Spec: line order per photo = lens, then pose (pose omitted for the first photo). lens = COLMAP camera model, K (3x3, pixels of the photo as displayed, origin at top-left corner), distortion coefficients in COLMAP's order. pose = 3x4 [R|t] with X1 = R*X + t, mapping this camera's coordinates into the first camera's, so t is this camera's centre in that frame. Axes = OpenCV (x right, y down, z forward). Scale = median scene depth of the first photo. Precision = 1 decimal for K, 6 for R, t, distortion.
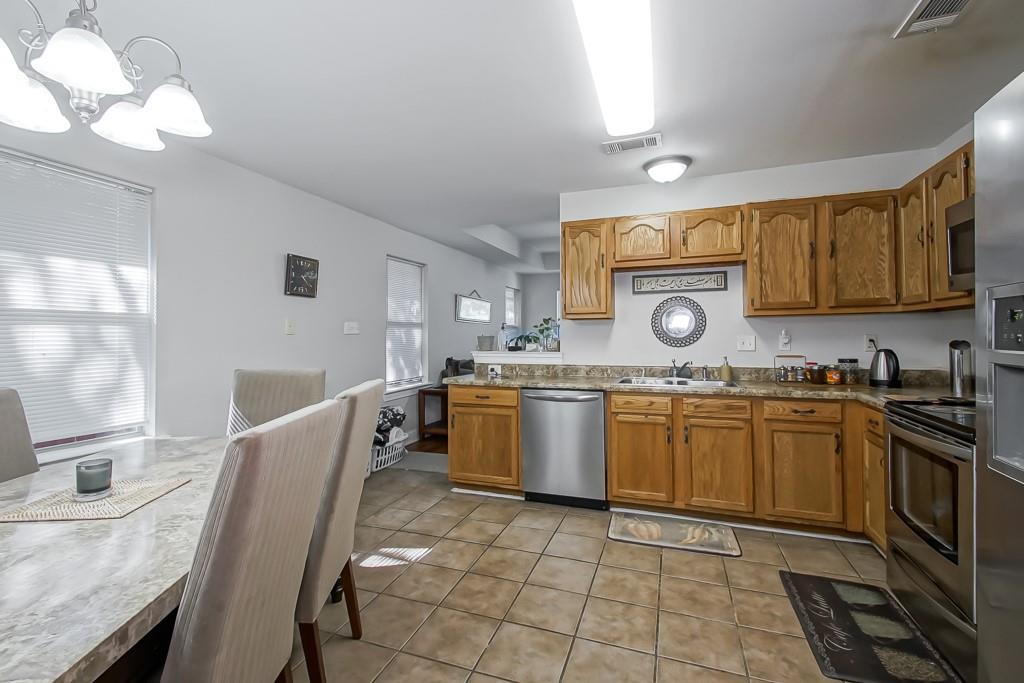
lens RADIAL K [[460.4, 0, 511.3], [0, 460.4, 333.6], [0, 0, 1]] dist [-0.000068, -0.000095]
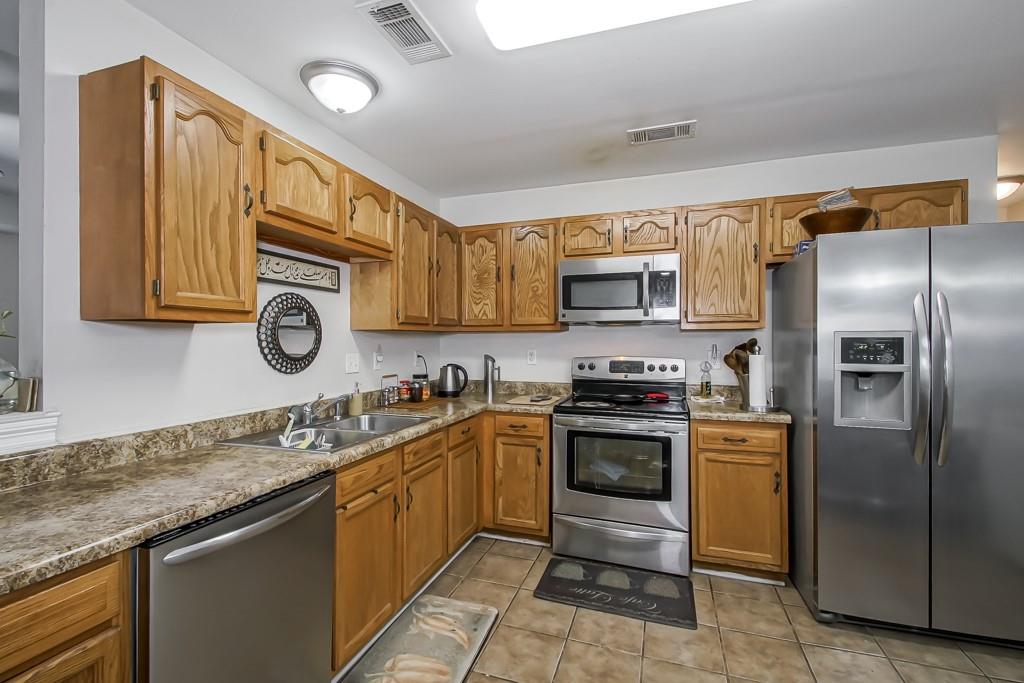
lens RADIAL K [[450.0, 0, 509.2], [0, 450.0, 343.2], [0, 0, 1]] dist [0.002243, -0.000302]
pose [[-0.004356, 0.001436, 0.999989, -0.325327], [-0.002589, 0.999996, -0.001447, -0.016115], [-0.999987, -0.002595, -0.004353, 0.914491]]
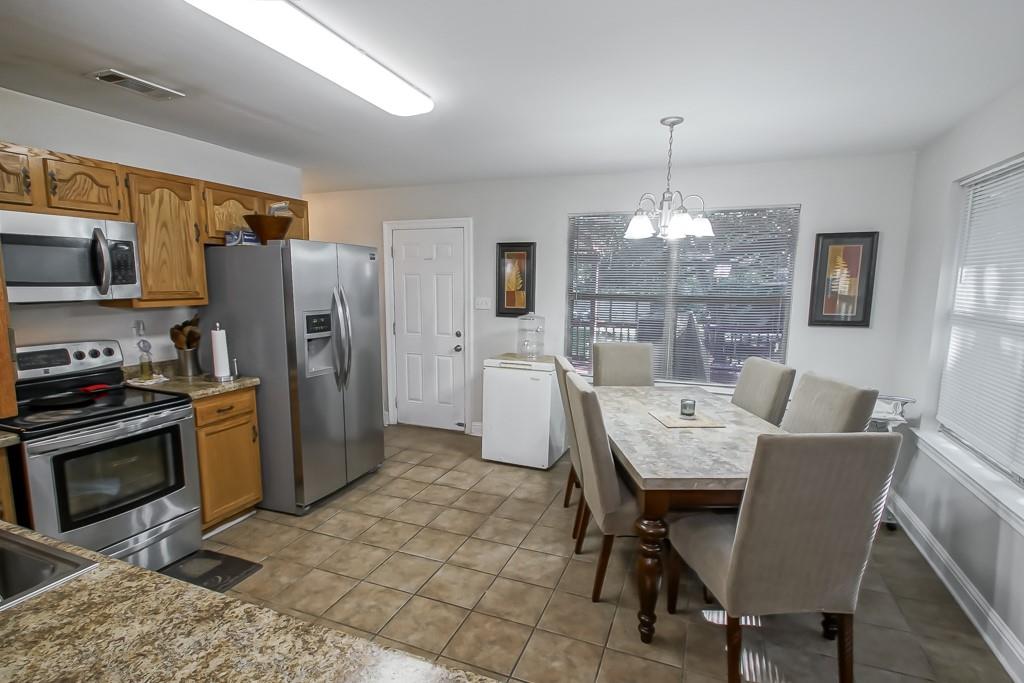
lens RADIAL K [[508.8, 0, 496.9], [0, 508.8, 354.3], [0, 0, 1]] dist [-0.002250, -0.000318]
pose [[-0.998254, -0.013301, 0.057542, -0.099850], [-0.005066, 0.990003, 0.140958, -0.106810], [-0.058842, 0.140420, -0.988342, 1.510595]]
